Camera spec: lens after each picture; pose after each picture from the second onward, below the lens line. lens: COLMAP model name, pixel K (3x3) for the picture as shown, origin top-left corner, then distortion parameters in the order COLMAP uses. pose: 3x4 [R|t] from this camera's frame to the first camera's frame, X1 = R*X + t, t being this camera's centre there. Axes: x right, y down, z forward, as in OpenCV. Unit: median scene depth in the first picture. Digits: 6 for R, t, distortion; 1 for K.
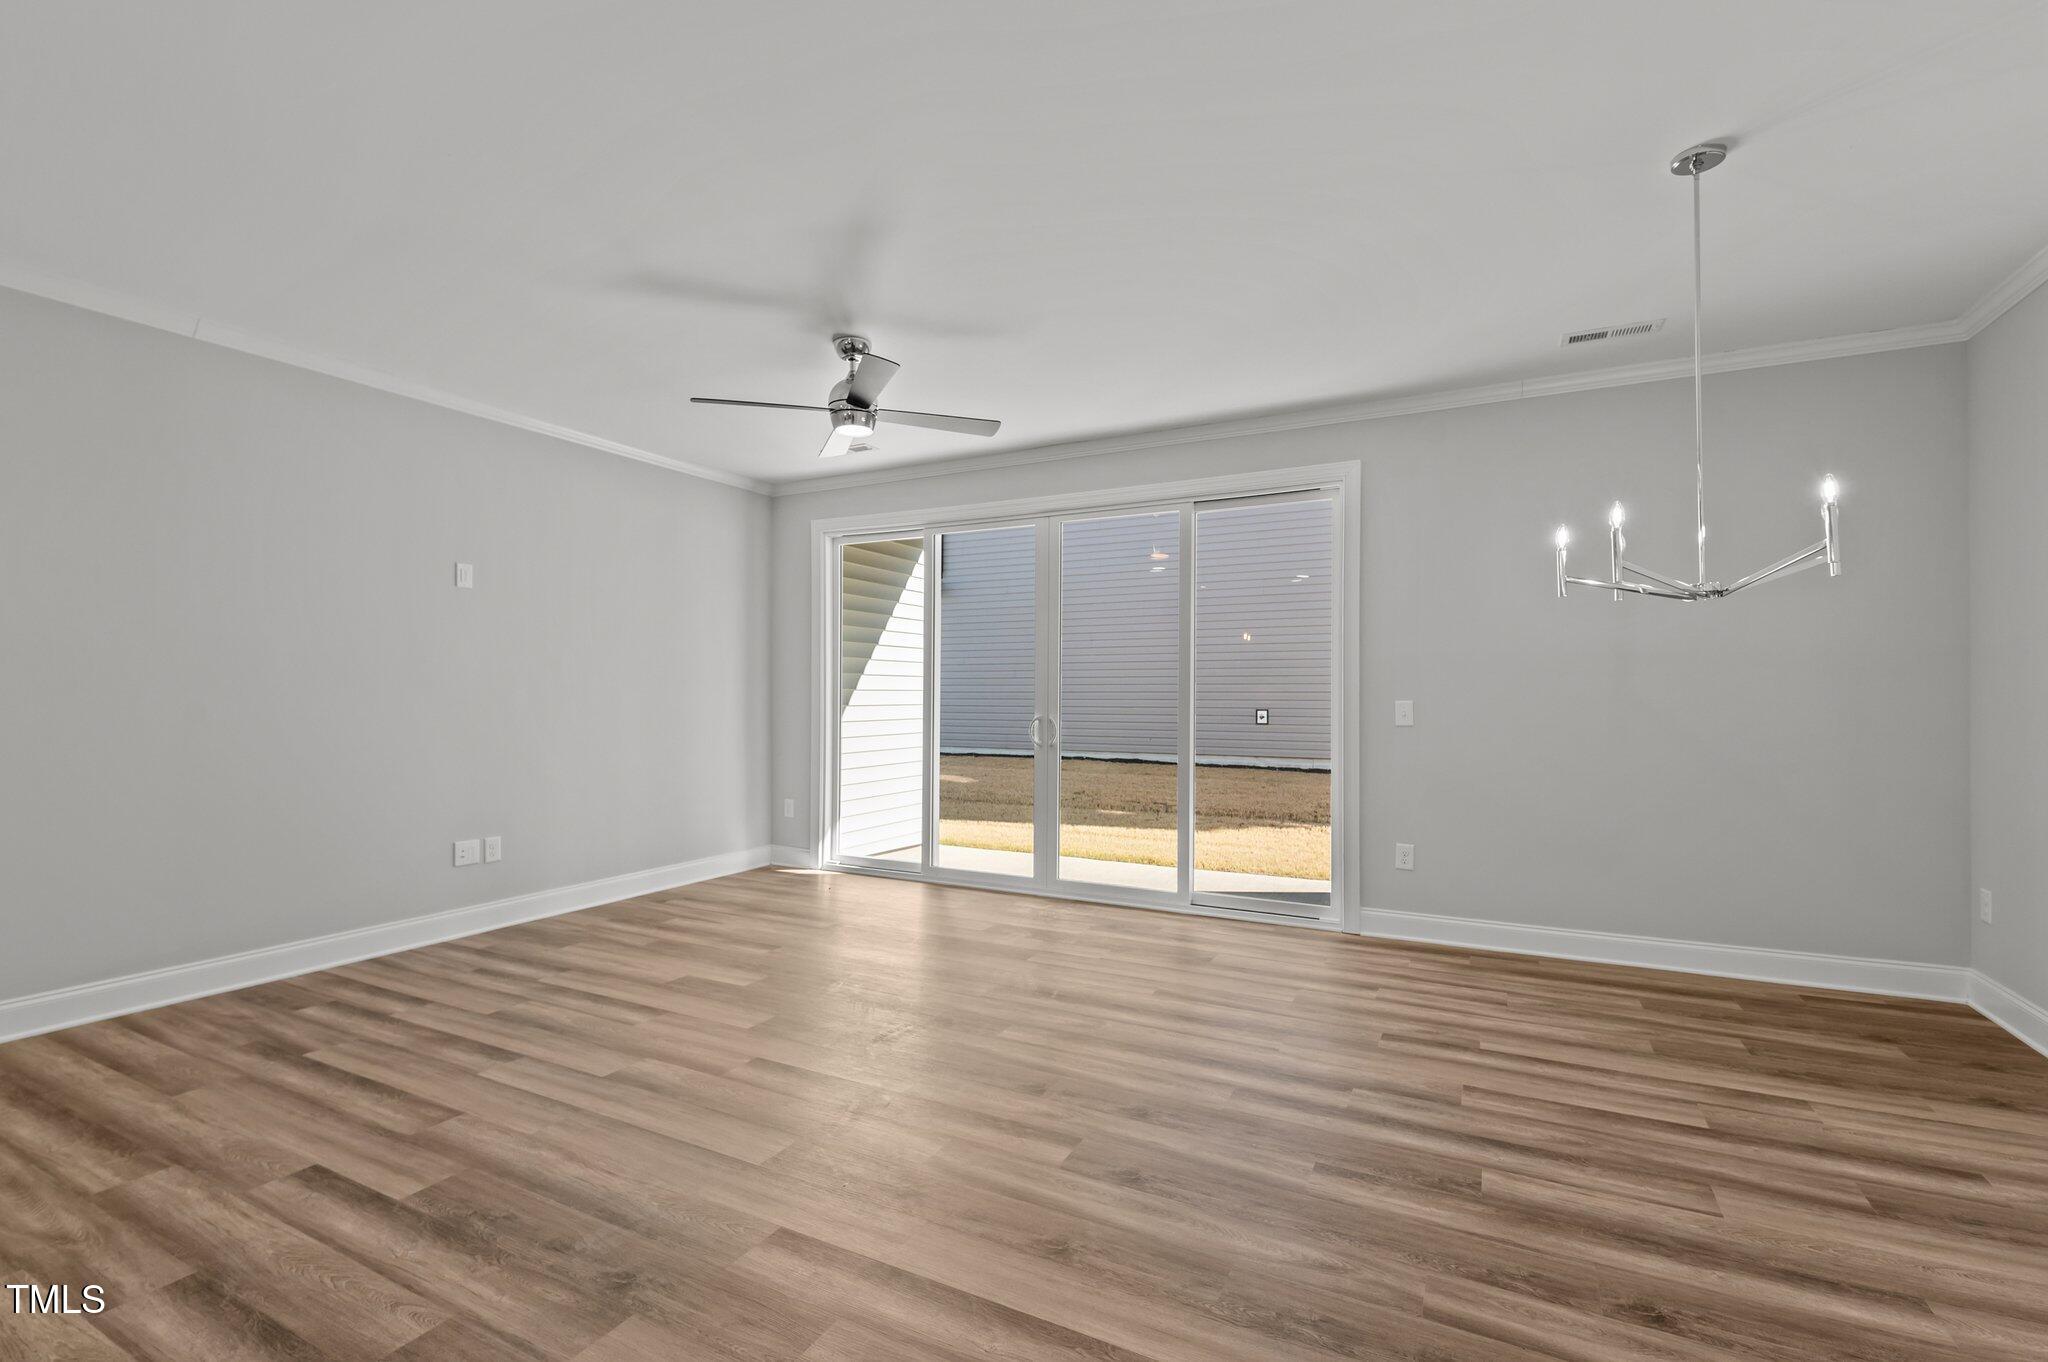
lens RADIAL K [[901.7, 0, 1015.7], [0, 901.7, 692.8], [0, 0, 1]] dist [0.018026, -0.013364]
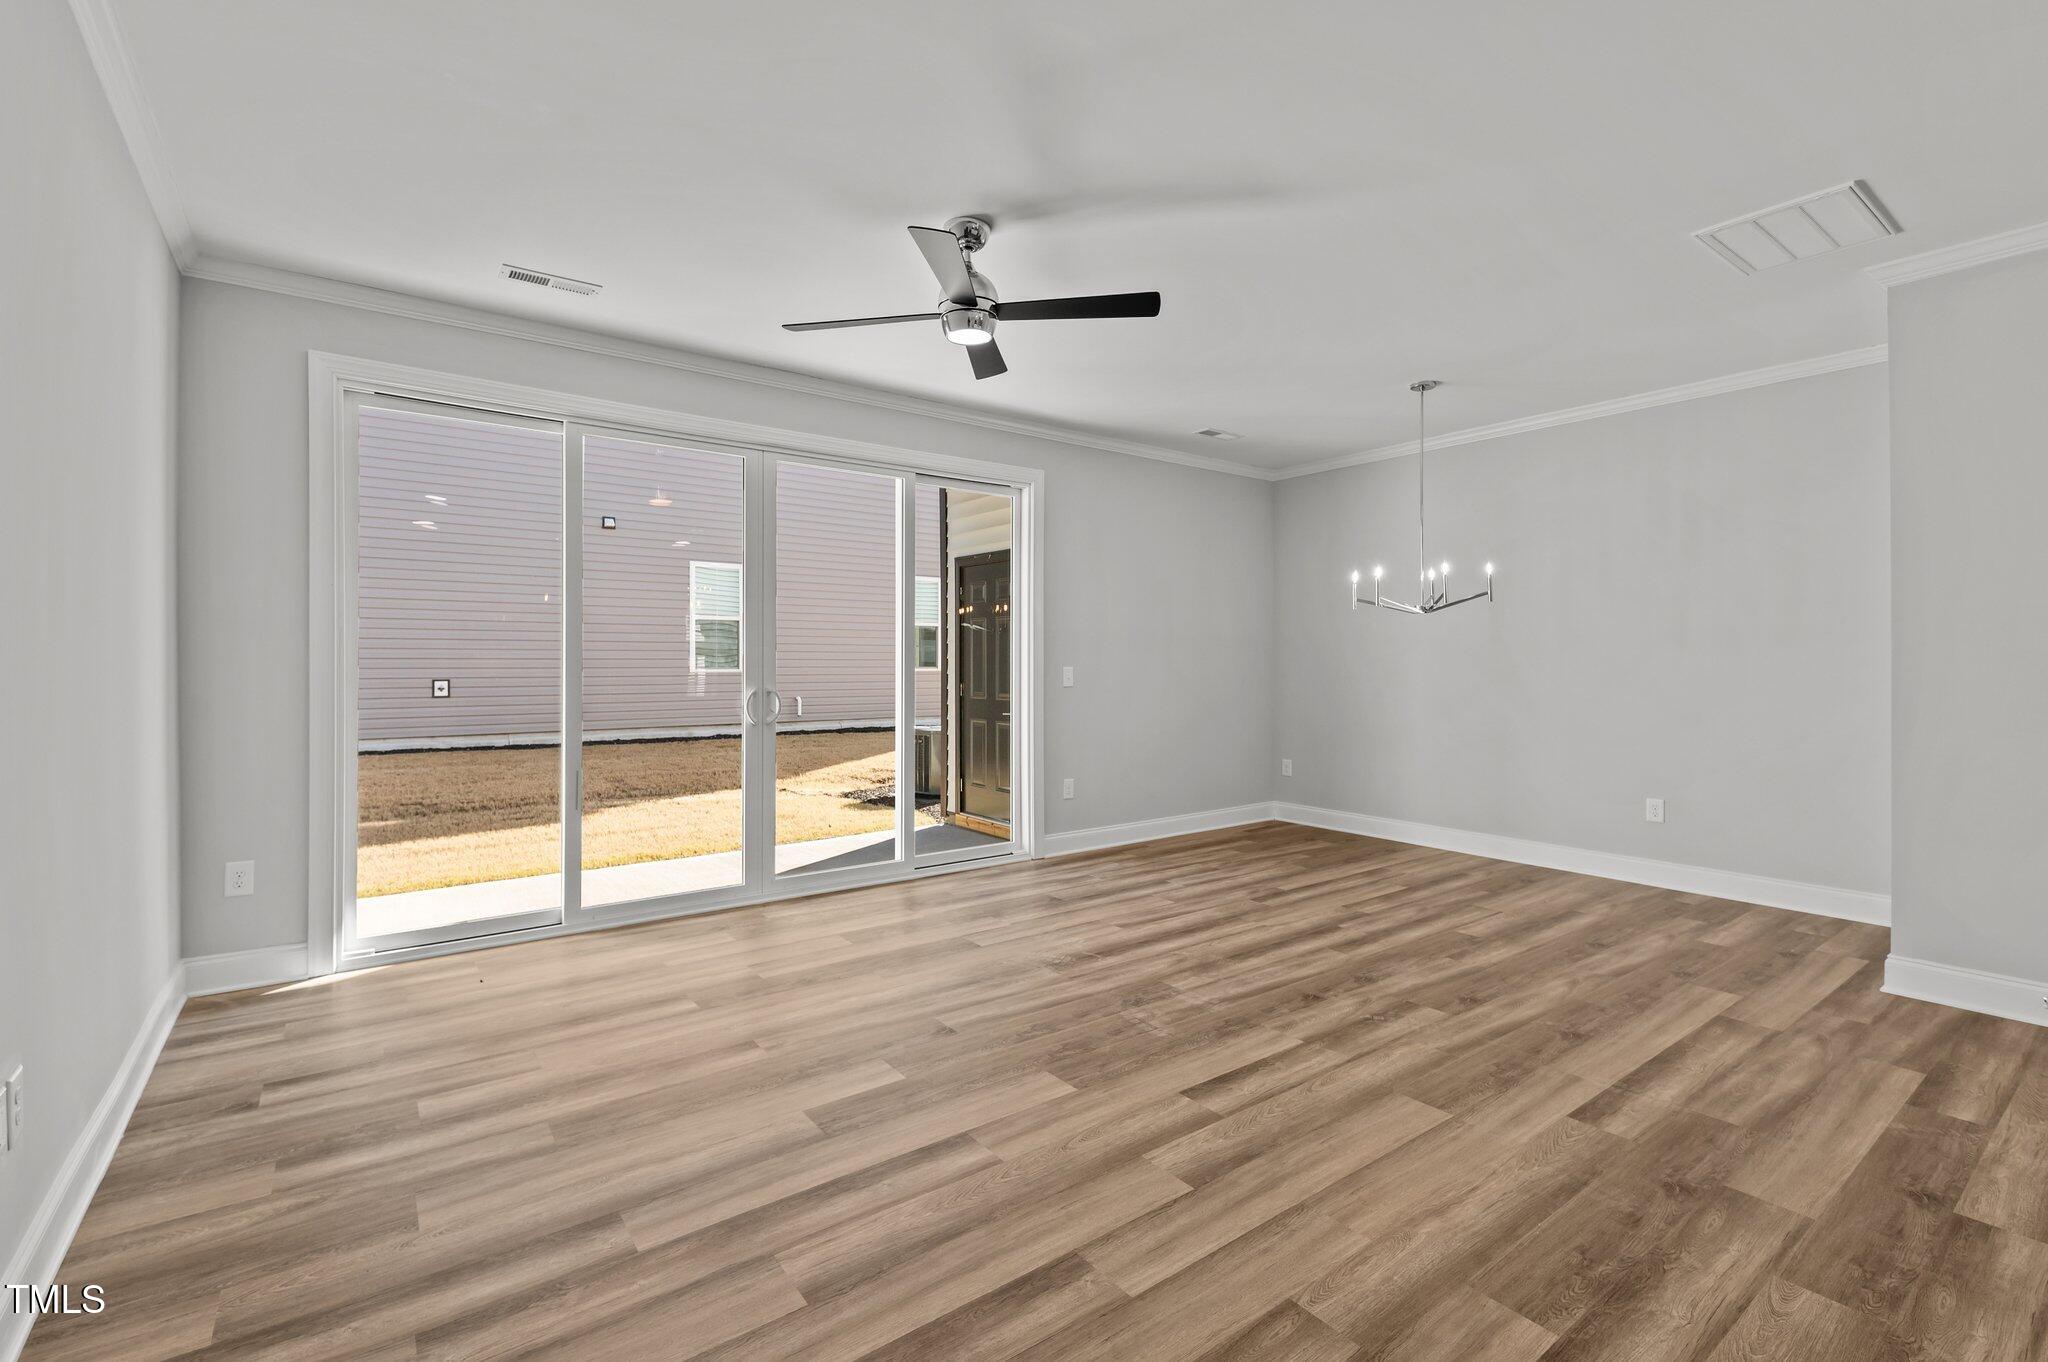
lens RADIAL K [[893.8, 0, 1013.6], [0, 893.8, 662.2], [0, 0, 1]] dist [0.019914, -0.012501]
pose [[0.442988, -0.001582, 0.896526, -0.982436], [-0.001402, 0.999996, 0.002457, -0.000850], [-0.896526, -0.002345, 0.442984, 0.682104]]
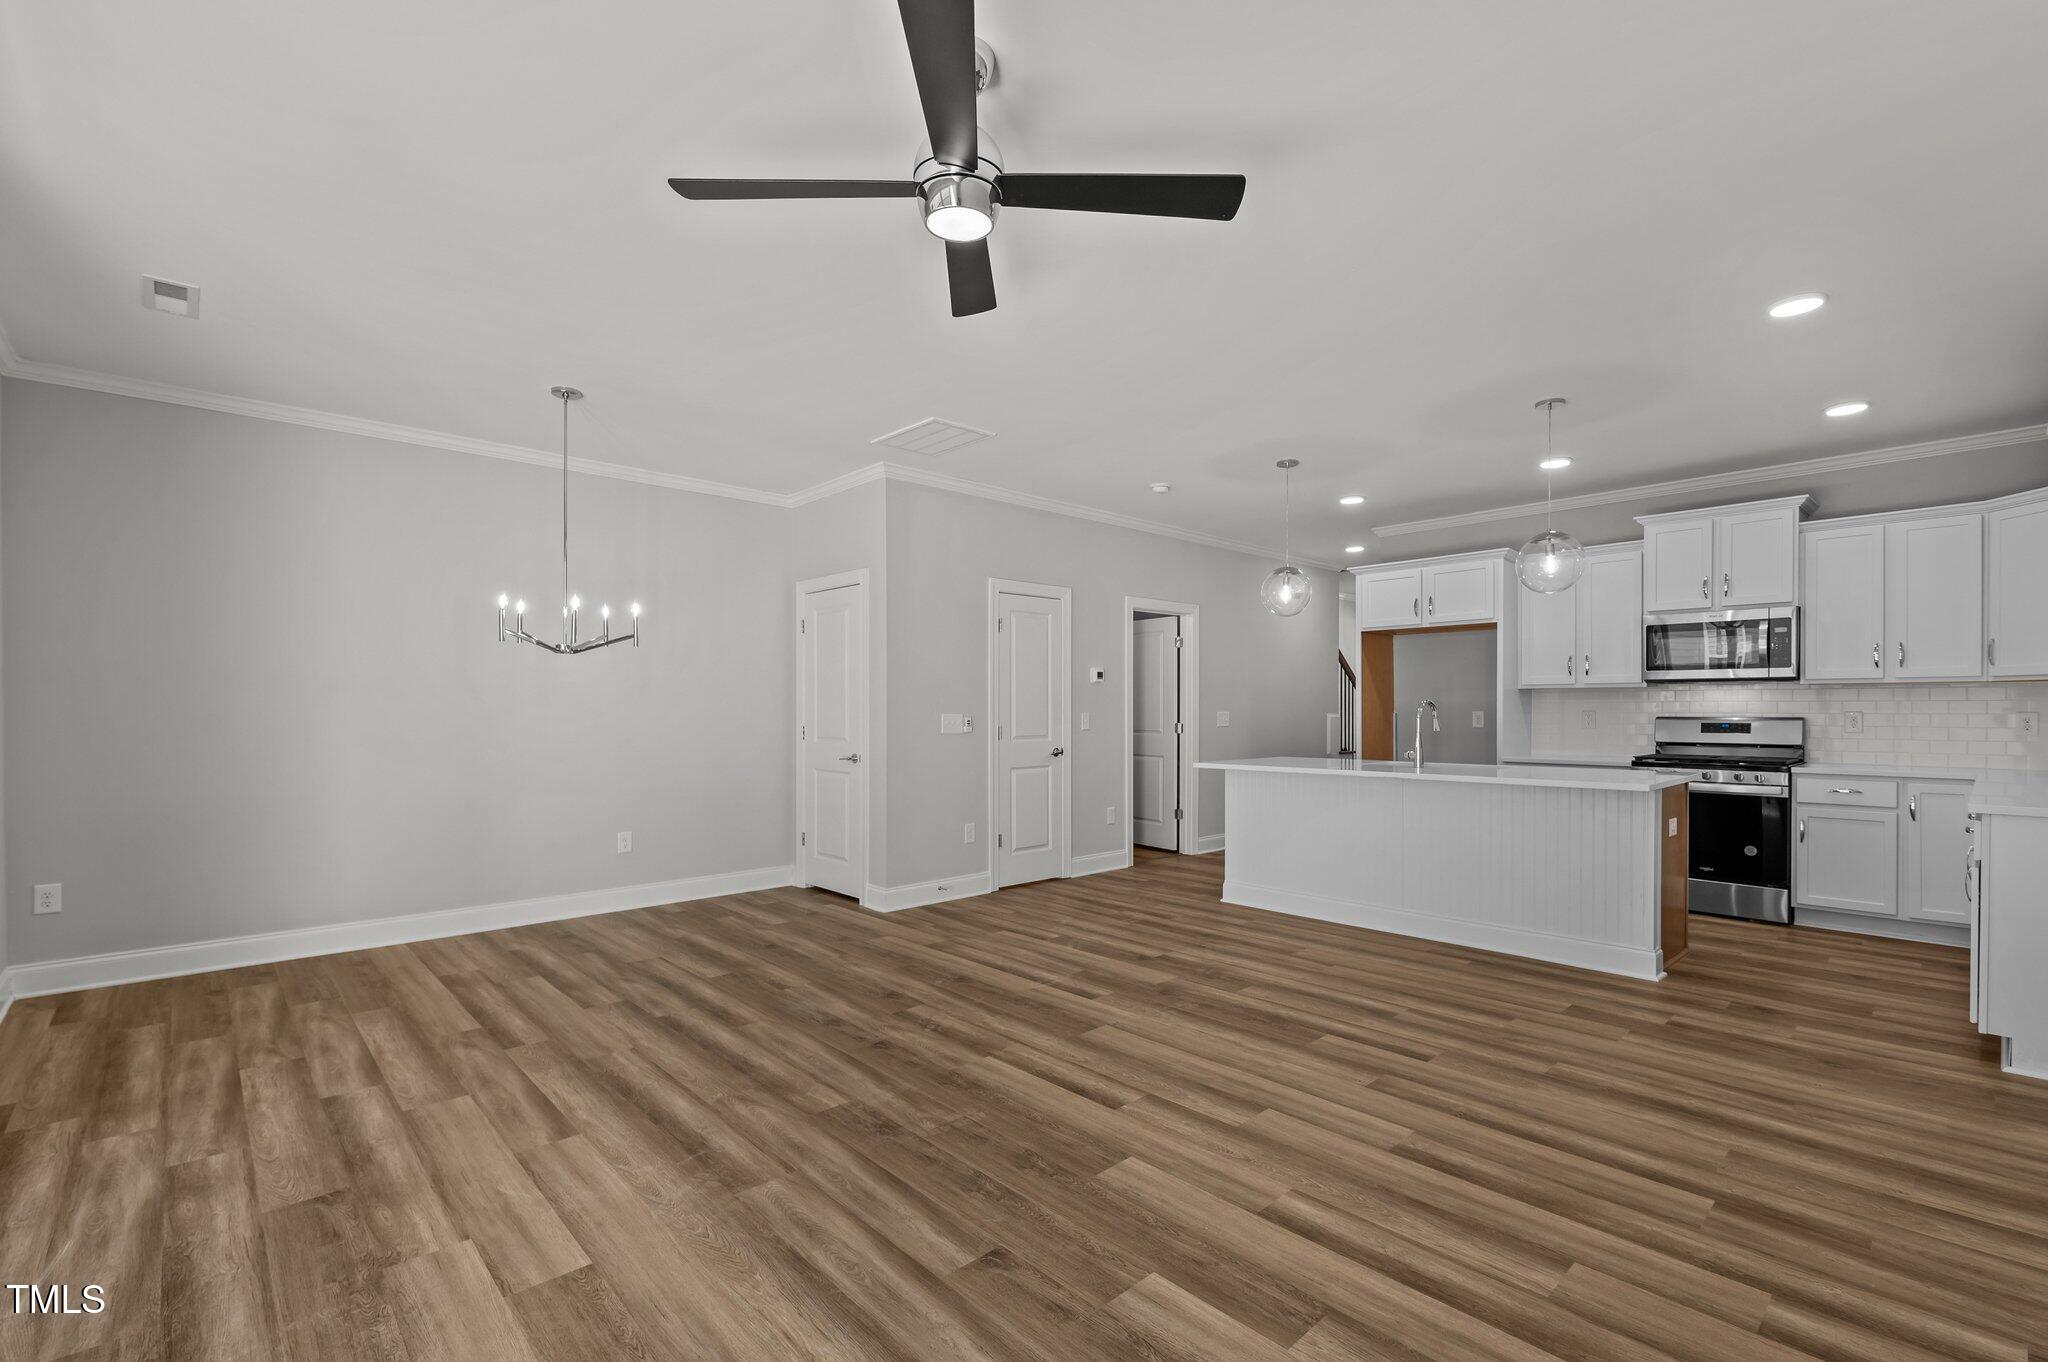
lens RADIAL K [[893.8, 0, 1013.6], [0, 893.8, 662.2], [0, 0, 1]] dist [0.019914, -0.012501]
pose [[-0.939612, 0.016317, 0.341852, -0.450852], [-0.002047, 0.998577, -0.053289, 0.000472], [-0.342235, -0.050771, -0.938242, 1.695329]]
